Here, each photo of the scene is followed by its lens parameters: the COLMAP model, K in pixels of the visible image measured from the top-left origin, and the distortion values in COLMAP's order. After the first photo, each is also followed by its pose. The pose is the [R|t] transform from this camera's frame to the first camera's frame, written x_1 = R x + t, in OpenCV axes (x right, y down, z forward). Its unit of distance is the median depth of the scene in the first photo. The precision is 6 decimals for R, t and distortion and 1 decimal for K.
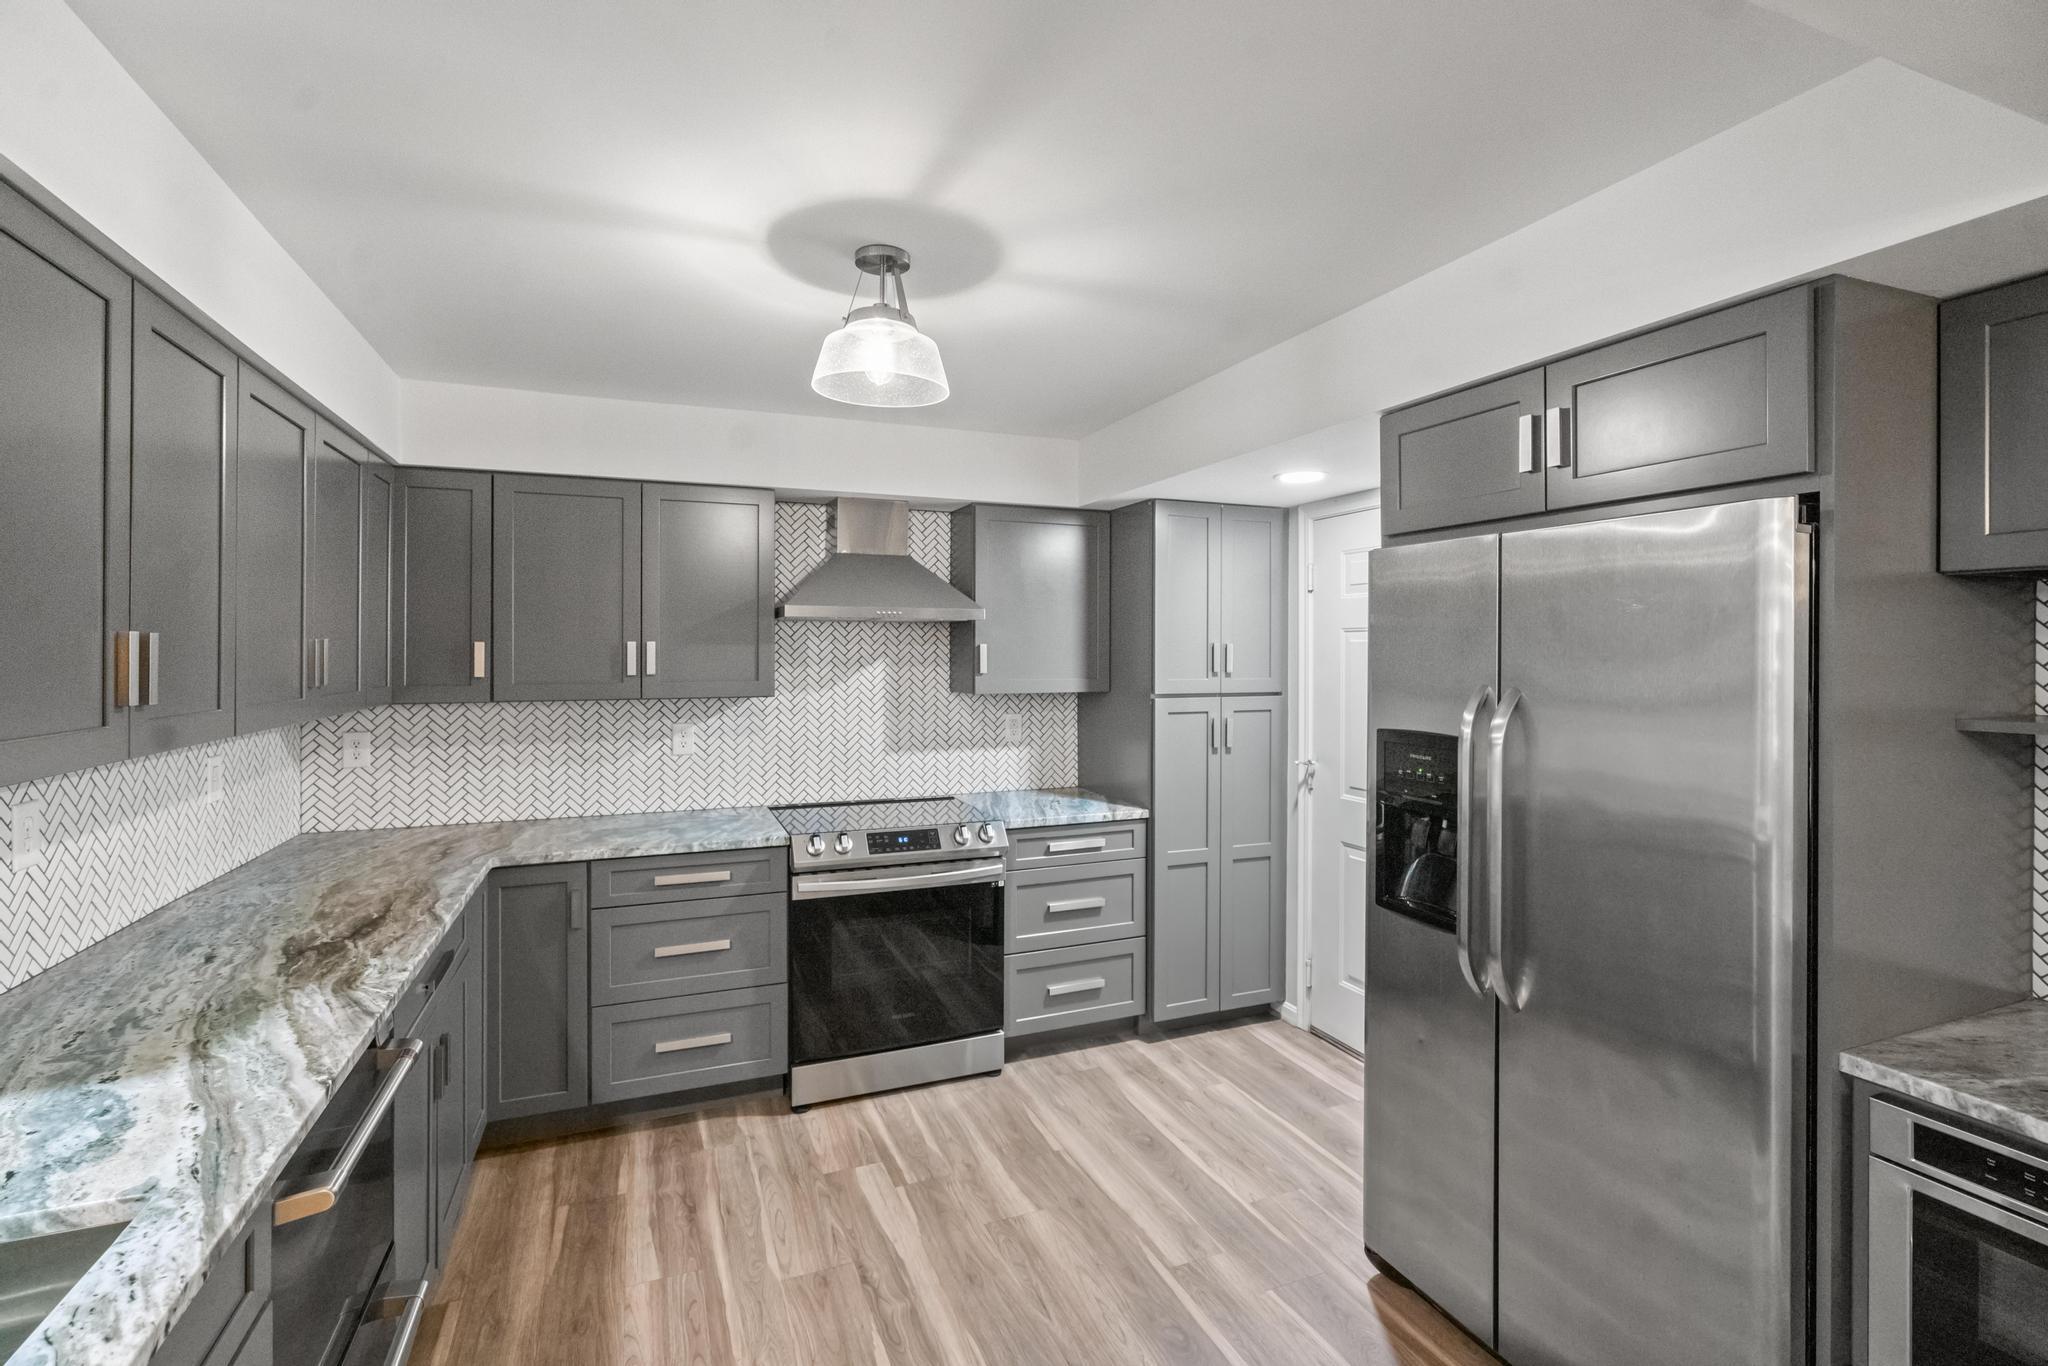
lens RADIAL K [[931.7, 0, 1024.9], [0, 931.7, 647.1], [0, 0, 1]] dist [-0.002561, 0.000187]
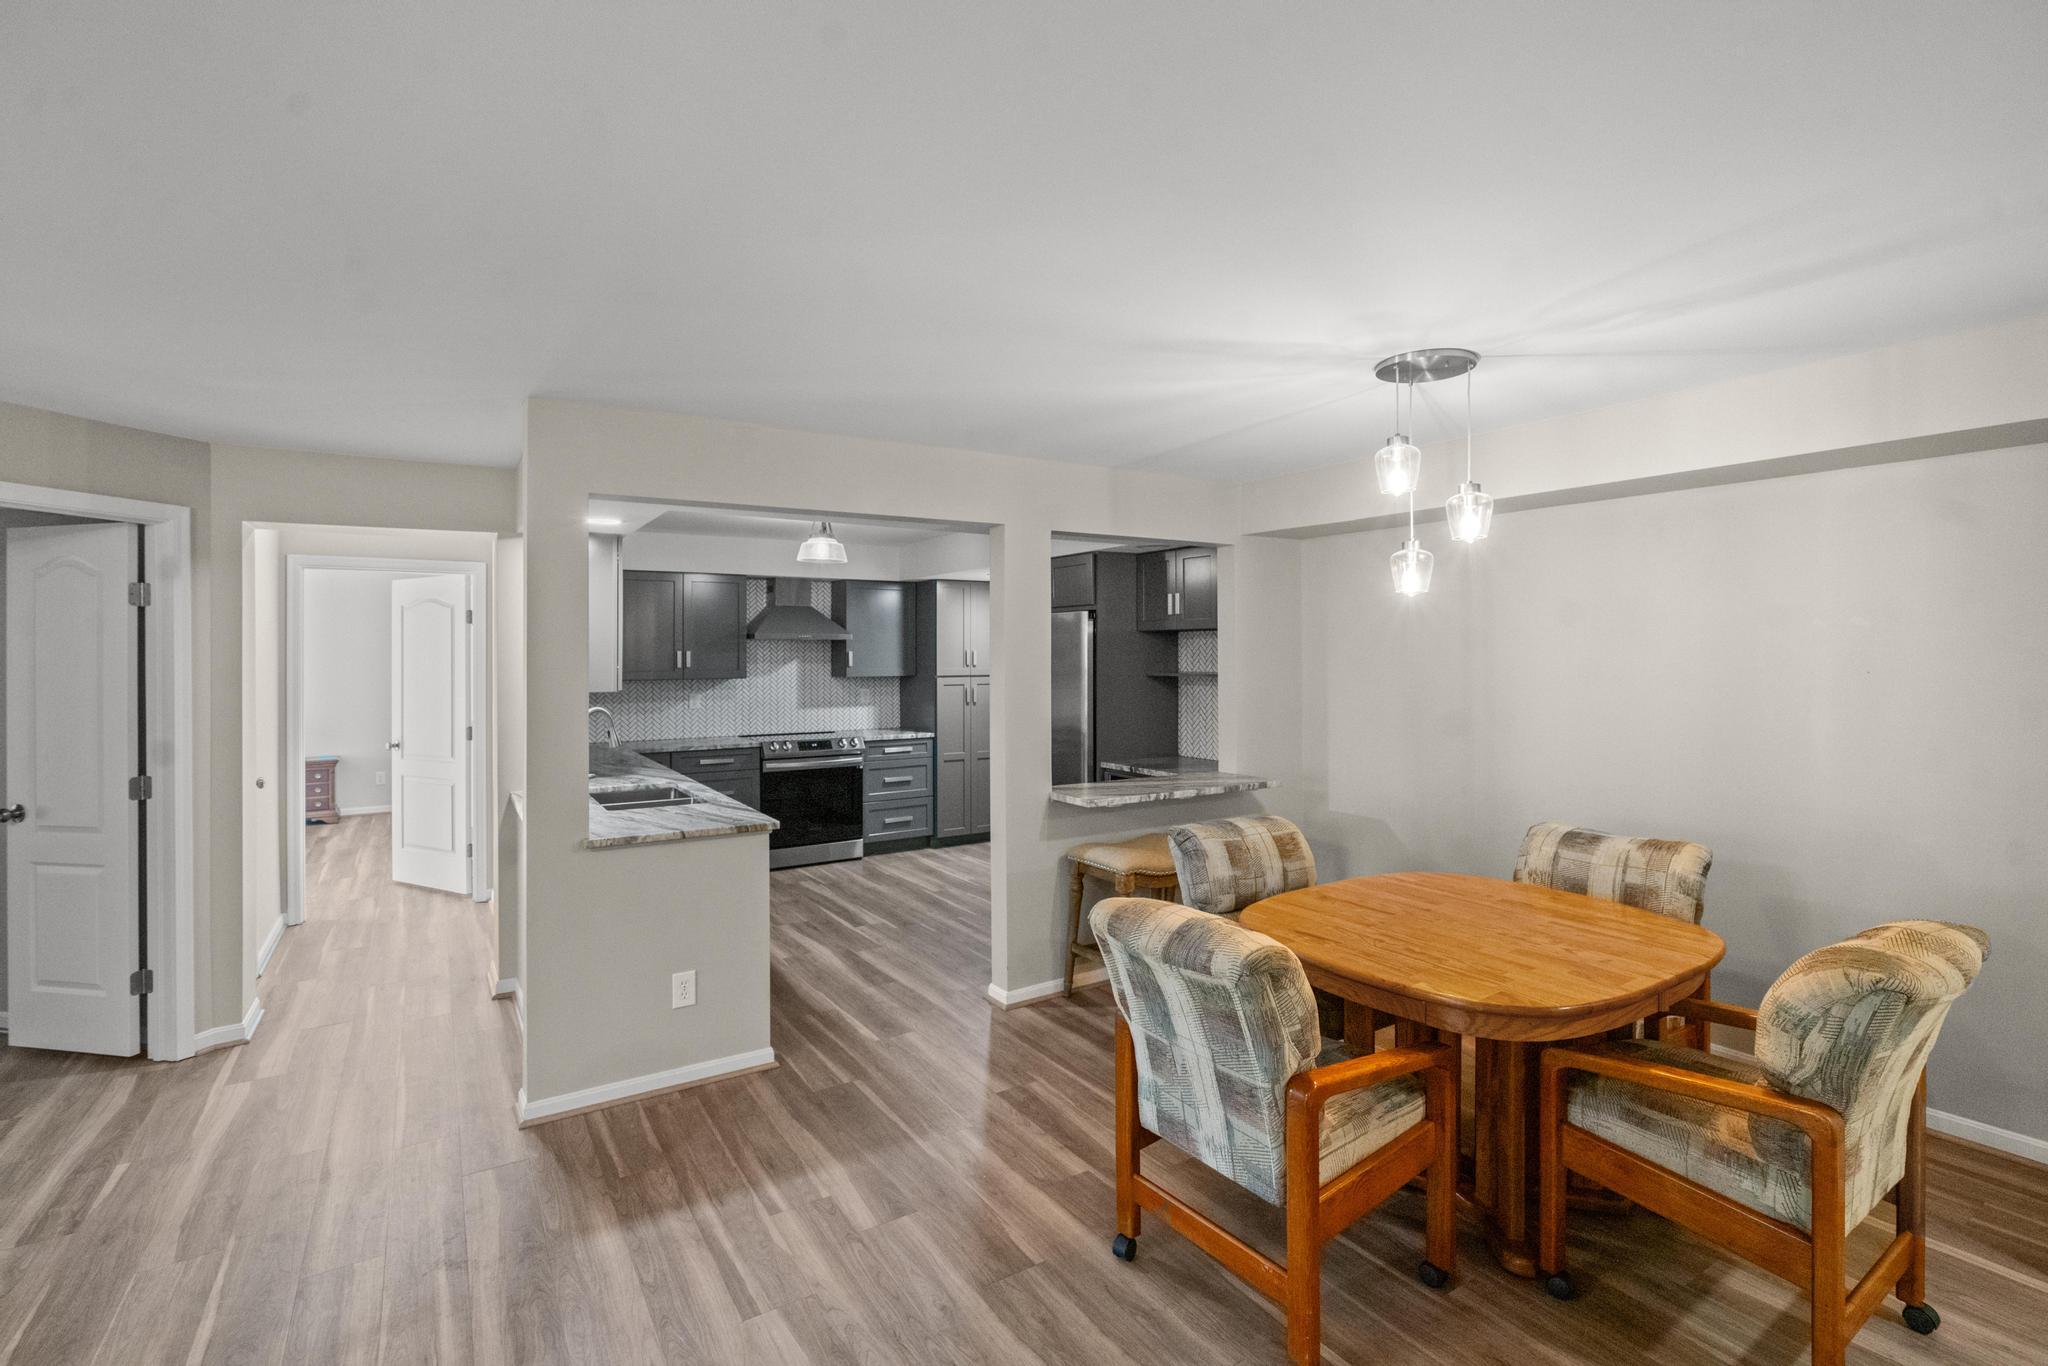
lens RADIAL K [[931.7, 0, 1024.9], [0, 931.7, 647.1], [0, 0, 1]] dist [-0.002561, 0.000187]
pose [[0.985088, -0.005596, 0.171960, -0.020321], [0.006504, 0.999968, -0.004713, -0.001123], [-0.171928, 0.005762, 0.985093, -1.031511]]
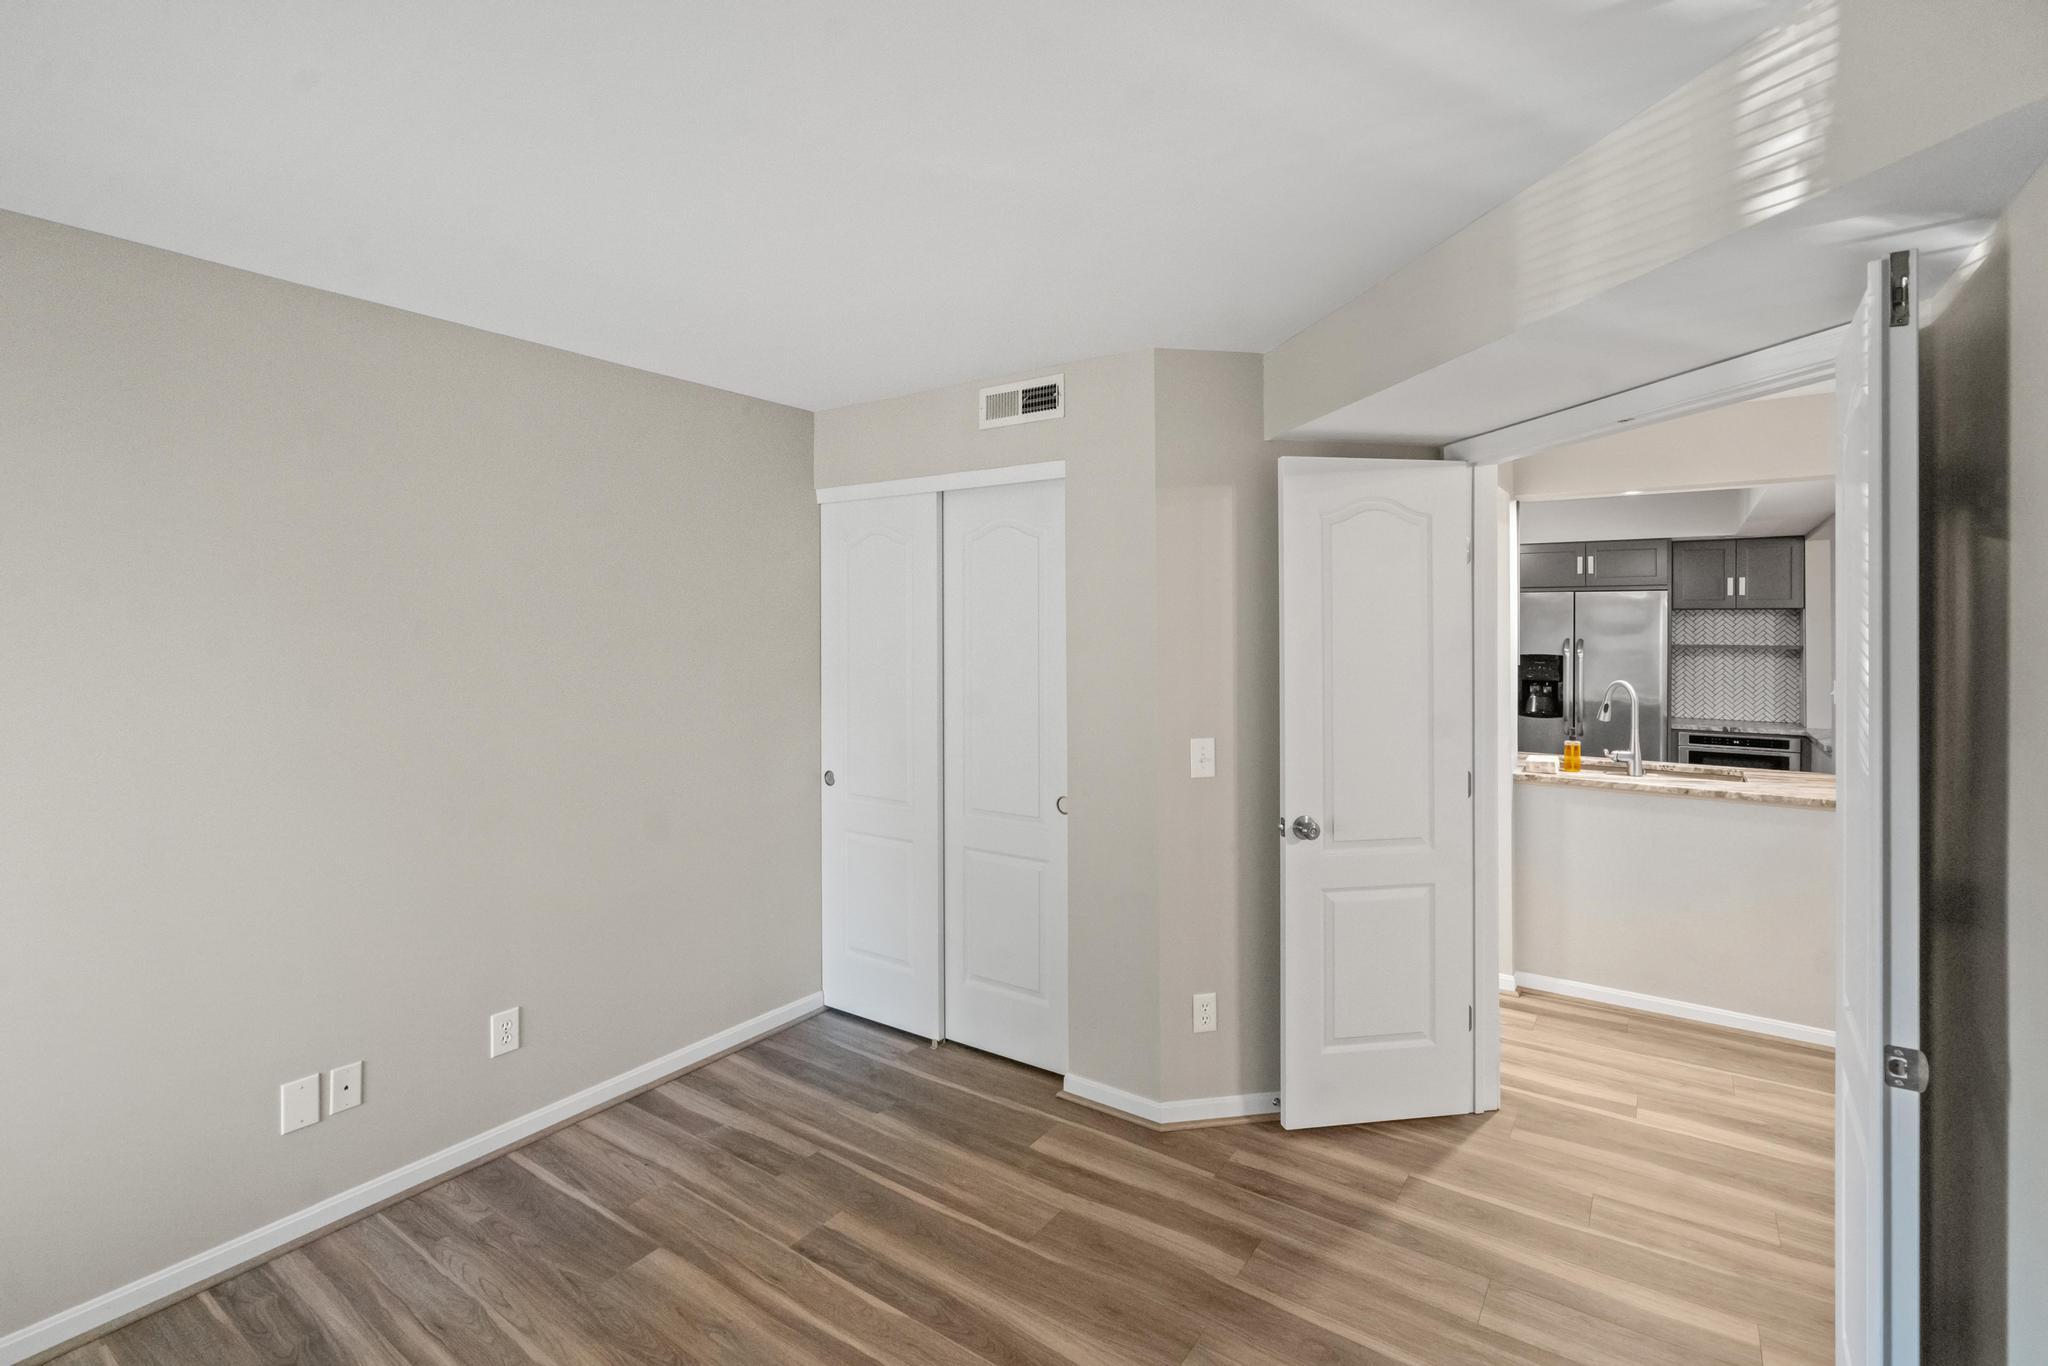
lens RADIAL K [[935.5, 0, 1030.3], [0, 935.5, 622.7], [0, 0, 1]] dist [0.004485, 0.000365]
pose [[0.840372, 0.000570, 0.542010, -1.534069], [-0.000746, 1.000000, 0.000104, -0.007054], [-0.542010, -0.000492, 0.840372, -0.391558]]
